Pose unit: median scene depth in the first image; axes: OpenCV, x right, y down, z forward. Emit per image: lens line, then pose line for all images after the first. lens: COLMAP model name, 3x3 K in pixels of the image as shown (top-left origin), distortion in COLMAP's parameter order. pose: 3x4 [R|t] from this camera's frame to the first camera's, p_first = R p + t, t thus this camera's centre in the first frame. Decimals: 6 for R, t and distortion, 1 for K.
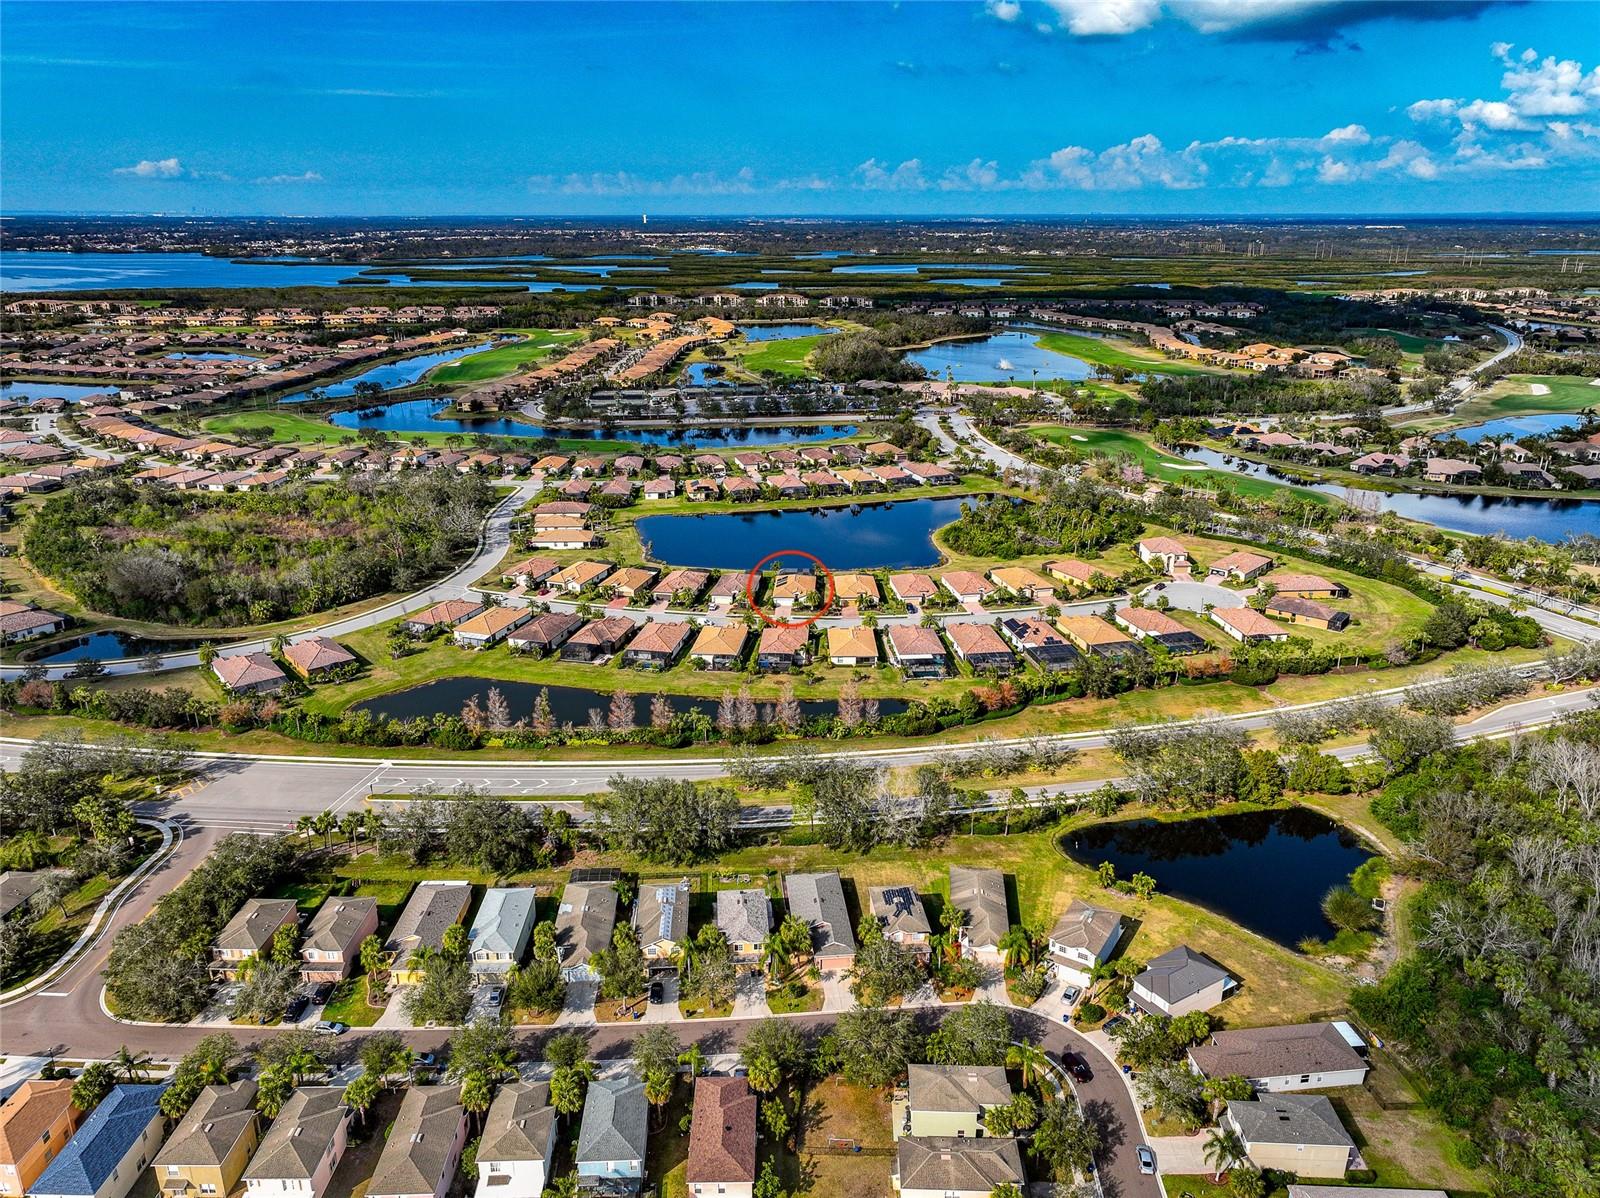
lens RADIAL K [[1106.7, 0, 800.0], [0, 1106.7, 599.0], [0, 0, 1]] dist [-0.002016, 0.000912]
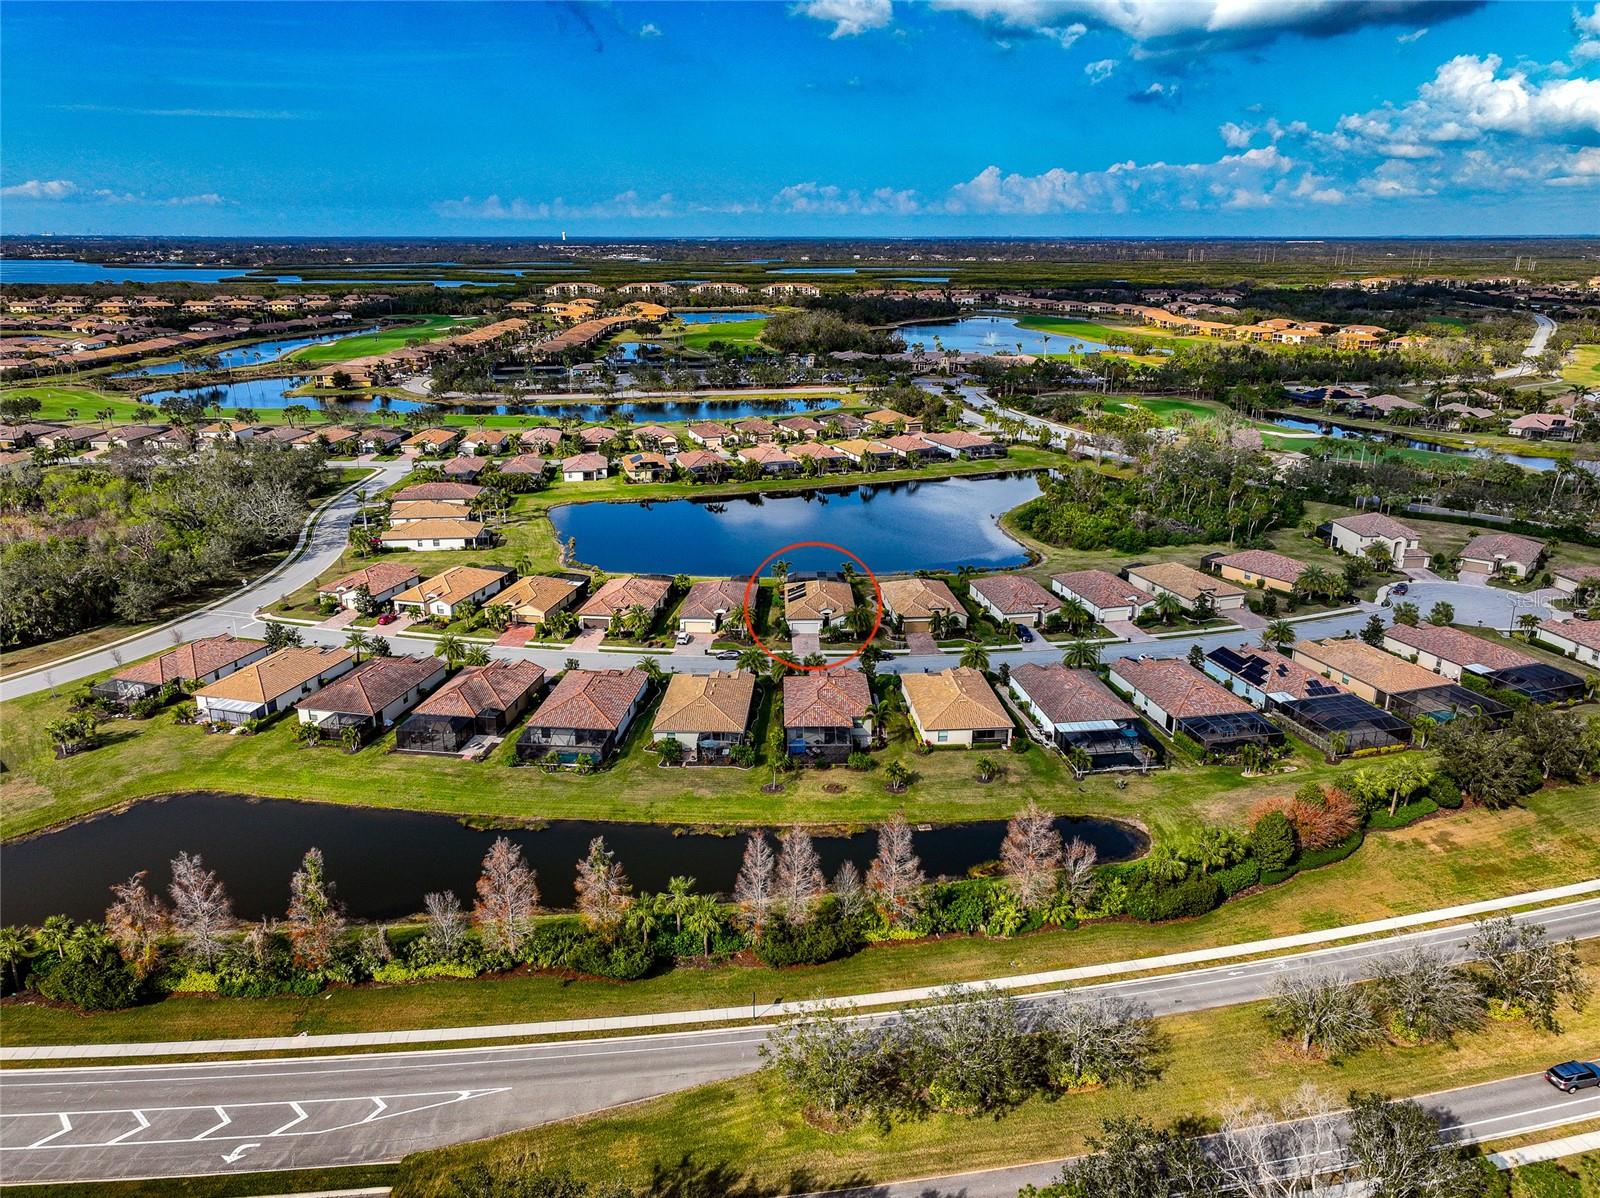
lens RADIAL K [[1106.7, 0, 800.0], [0, 1106.7, 599.0], [0, 0, 1]] dist [-0.002016, 0.000912]
pose [[0.997663, -0.020307, 0.065235, -0.052161], [0.021669, 0.999560, -0.020240, -0.000351], [-0.064795, 0.021606, 0.997665, 0.398696]]
